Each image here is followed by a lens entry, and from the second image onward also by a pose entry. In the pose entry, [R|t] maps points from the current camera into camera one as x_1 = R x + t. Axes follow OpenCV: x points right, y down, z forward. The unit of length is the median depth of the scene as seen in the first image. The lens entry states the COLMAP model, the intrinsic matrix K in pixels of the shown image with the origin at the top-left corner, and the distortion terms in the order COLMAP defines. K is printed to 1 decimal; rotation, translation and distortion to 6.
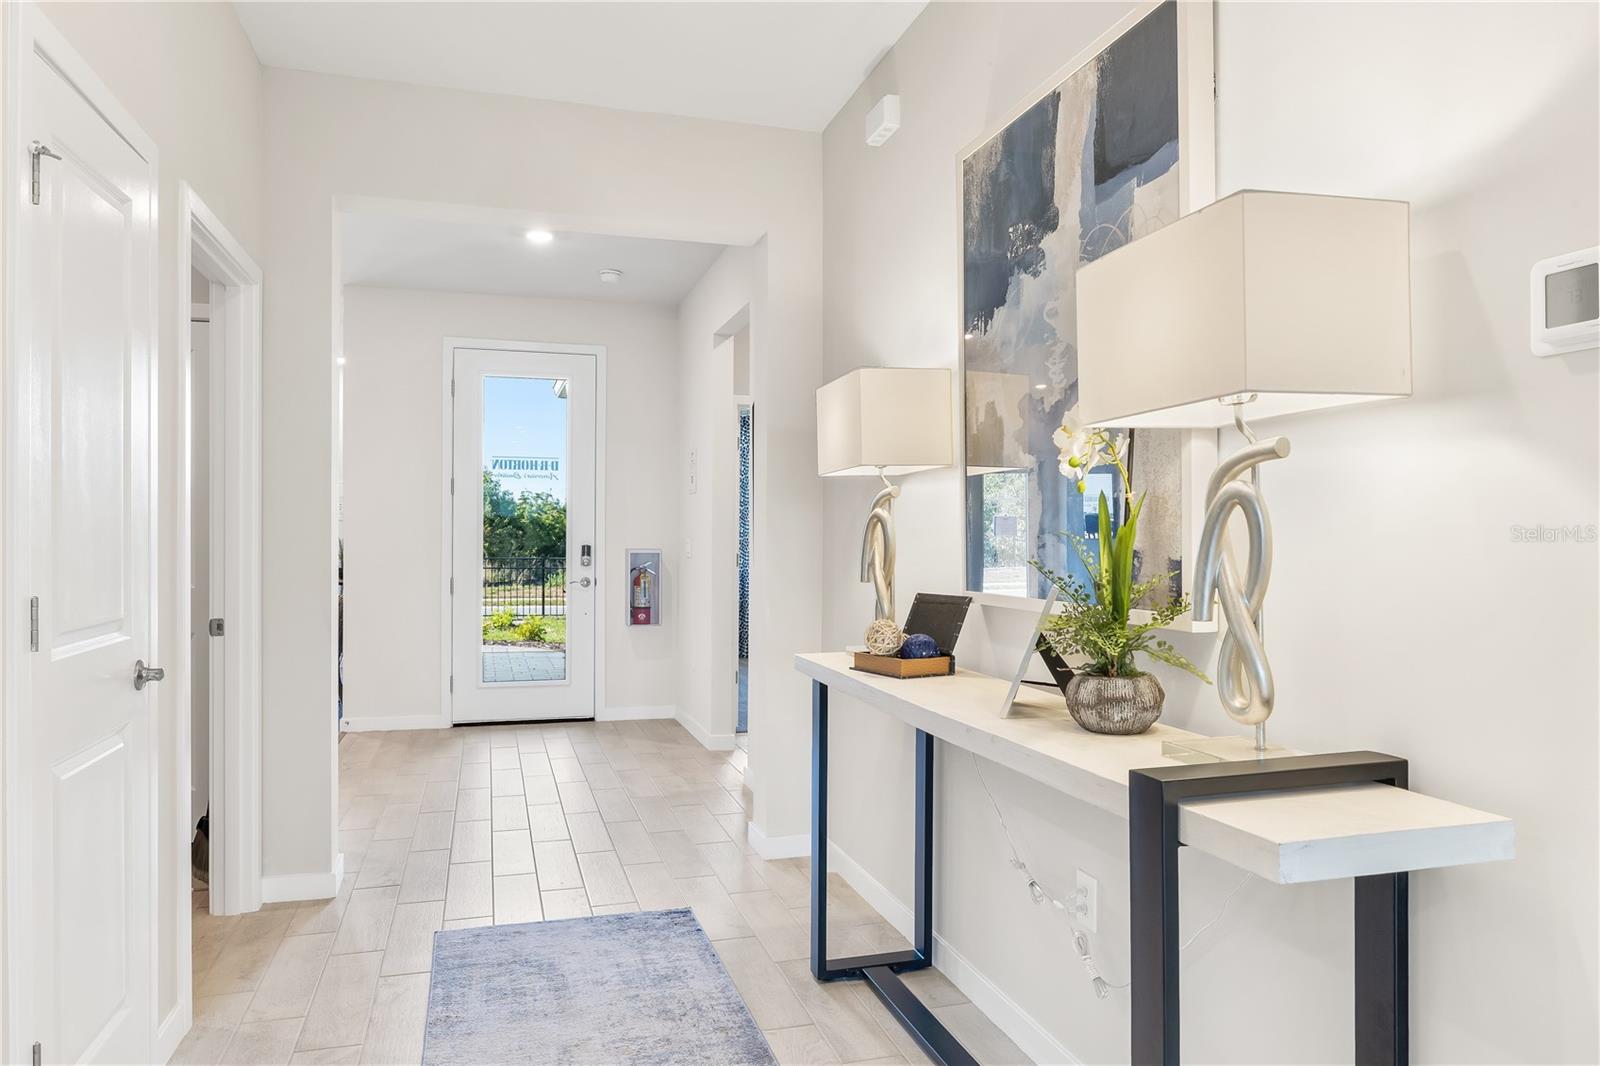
lens RADIAL K [[1069.0, 0, 800.0], [0, 1069.0, 533.0], [0, 0, 1]] dist [0.000492, 0.000316]
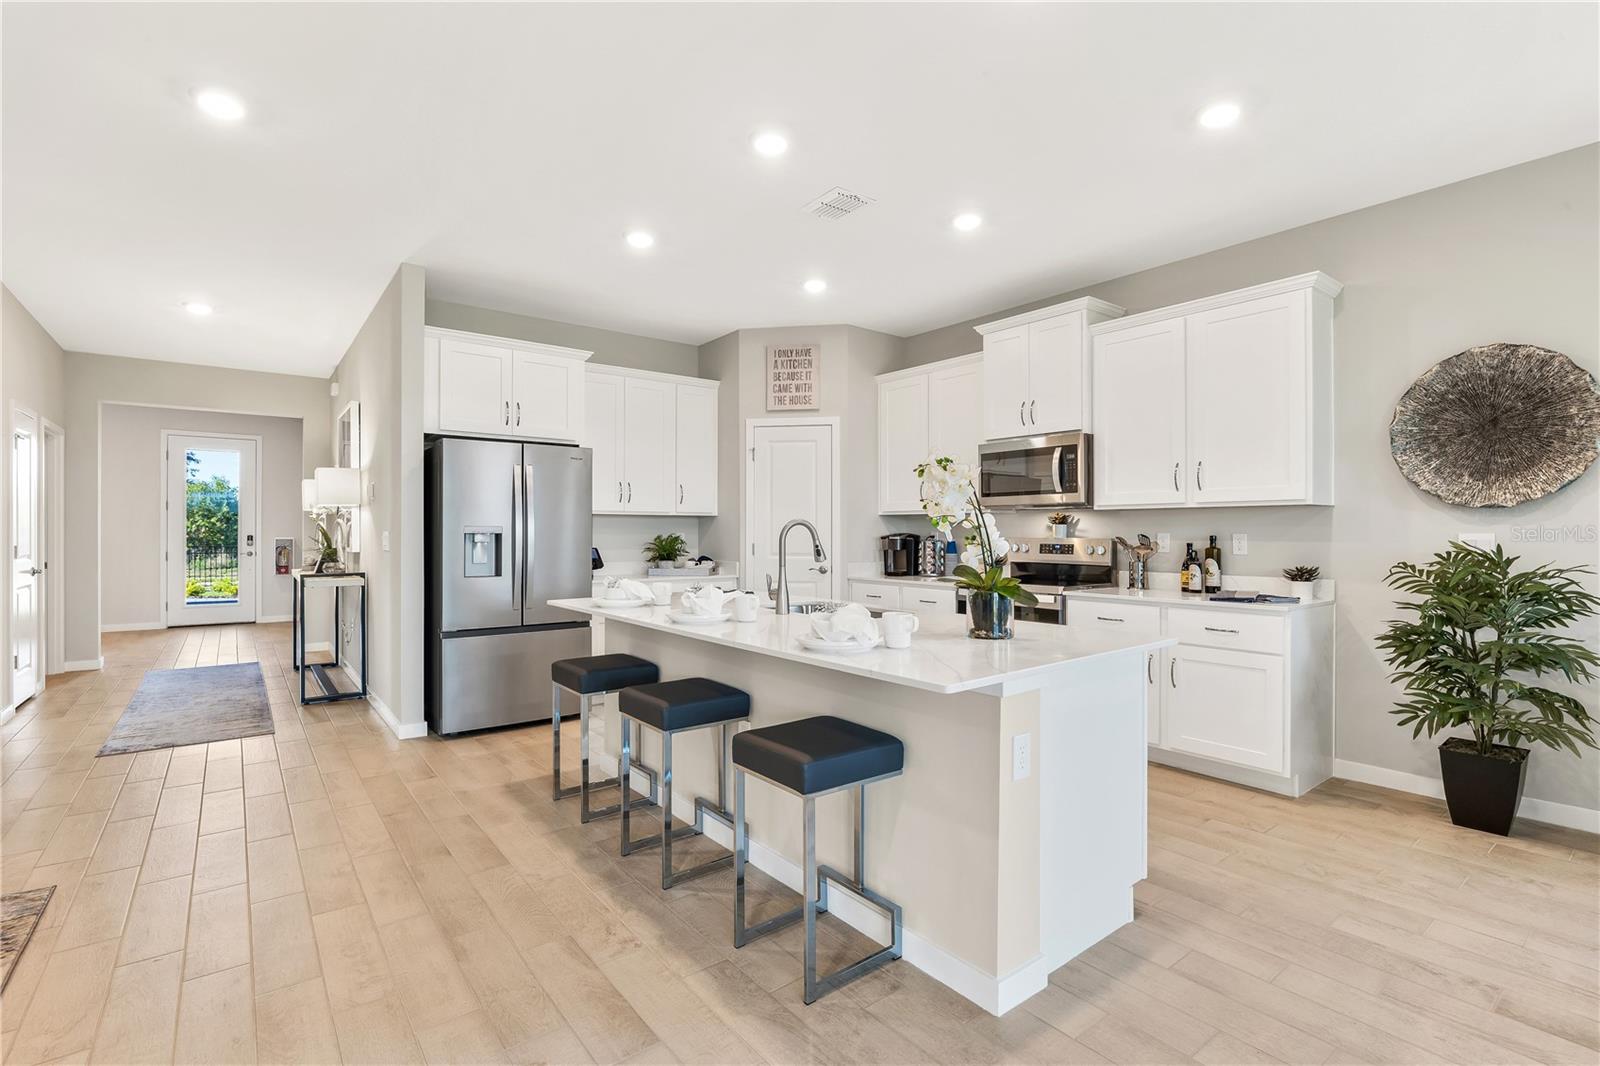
lens RADIAL K [[737.1, 0, 802.0], [0, 737.1, 532.3], [0, 0, 1]] dist [-0.010218, 0.000189]
pose [[0.930745, 0.000636, 0.365669, 0.262226], [-0.002501, 0.999986, 0.004629, -0.003405], [-0.365661, -0.005223, 0.930733, -0.662532]]
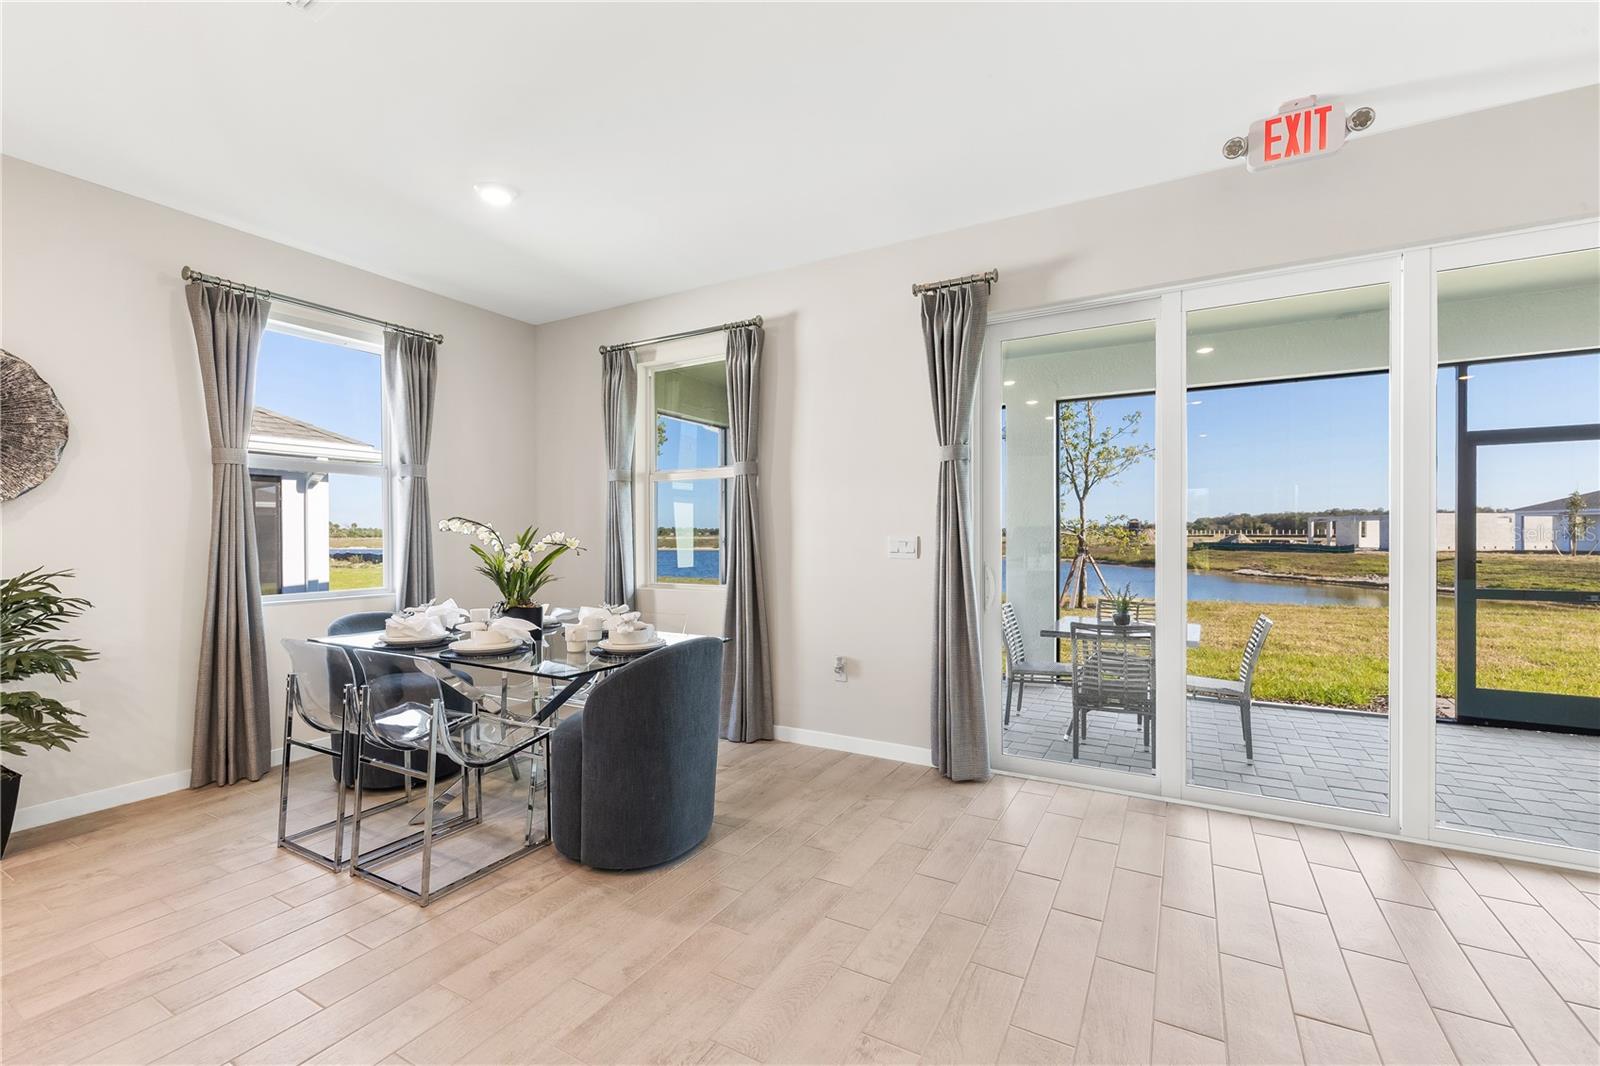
lens RADIAL K [[679.8, 0, 798.7], [0, 679.8, 539.8], [0, 0, 1]] dist [-0.000977, 0.000271]
pose [[-0.695095, -0.001624, 0.718916, 0.227171], [-0.000628, 0.999998, 0.001651, -0.002714], [-0.718917, 0.000696, -0.695095, -0.480734]]
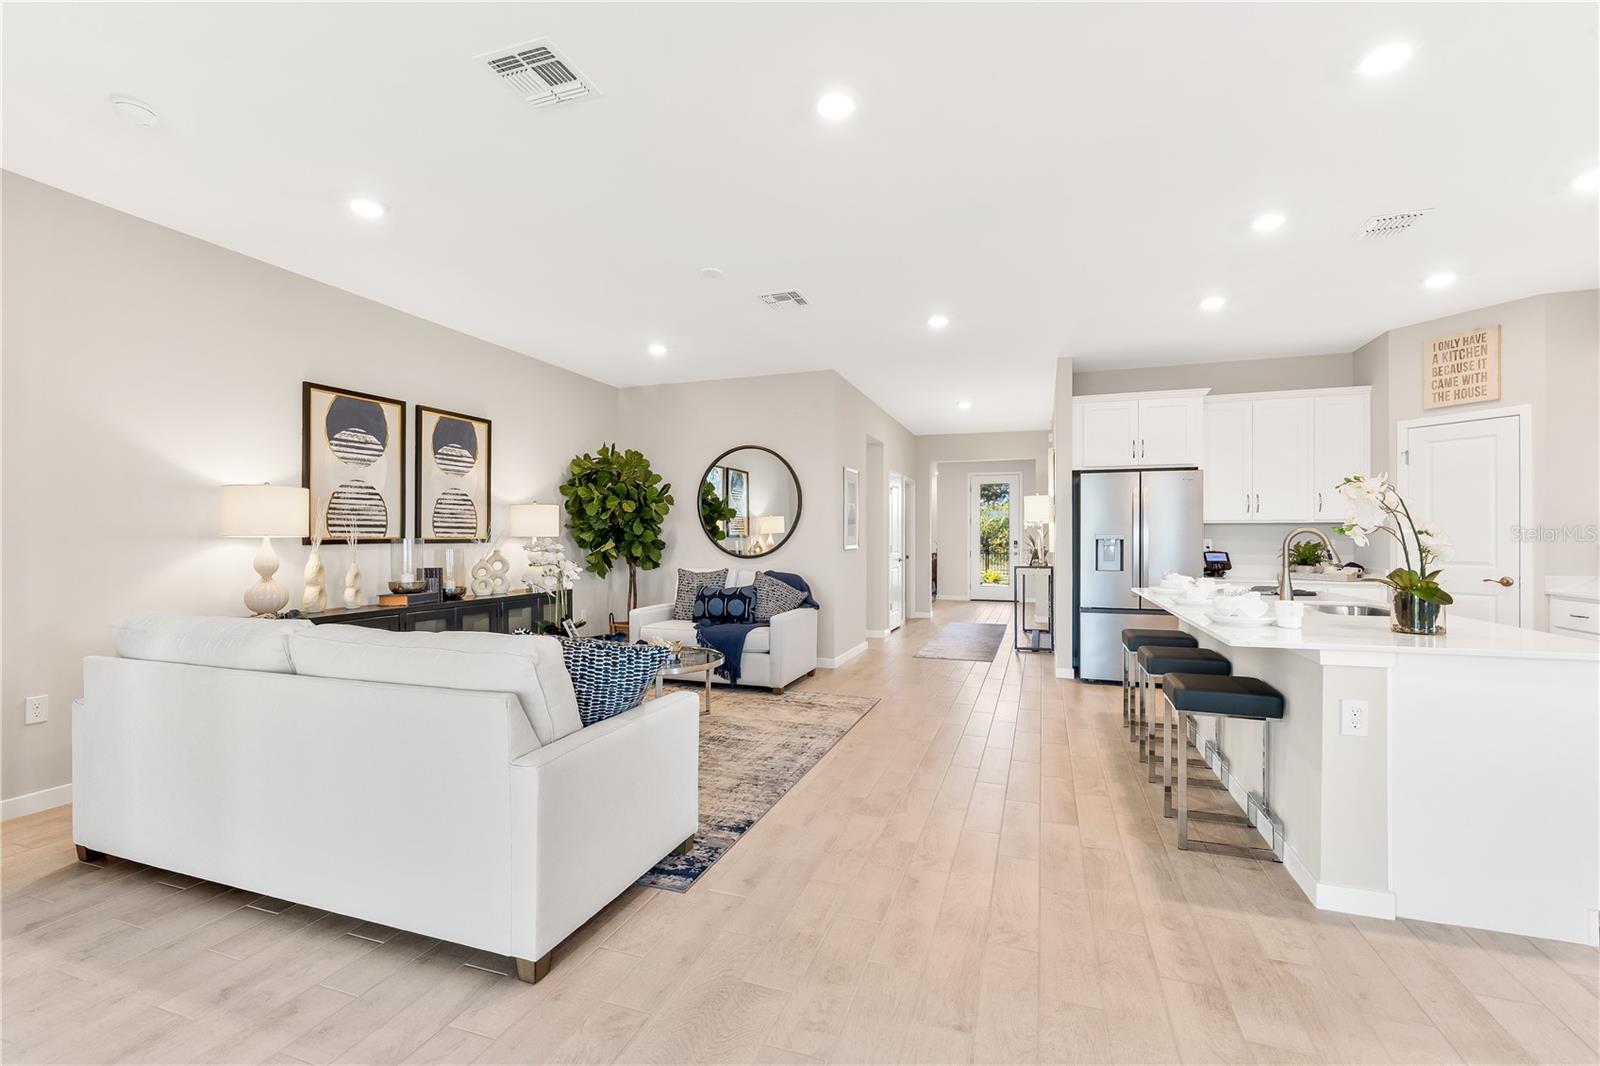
lens RADIAL K [[679.8, 0, 798.7], [0, 679.8, 539.8], [0, 0, 1]] dist [-0.000977, 0.000271]
pose [[0.807230, 0.002875, -0.590231, 0.413844], [0.001527, 0.999975, 0.006959, -0.004424], [0.590236, -0.006519, 0.807205, -0.842779]]
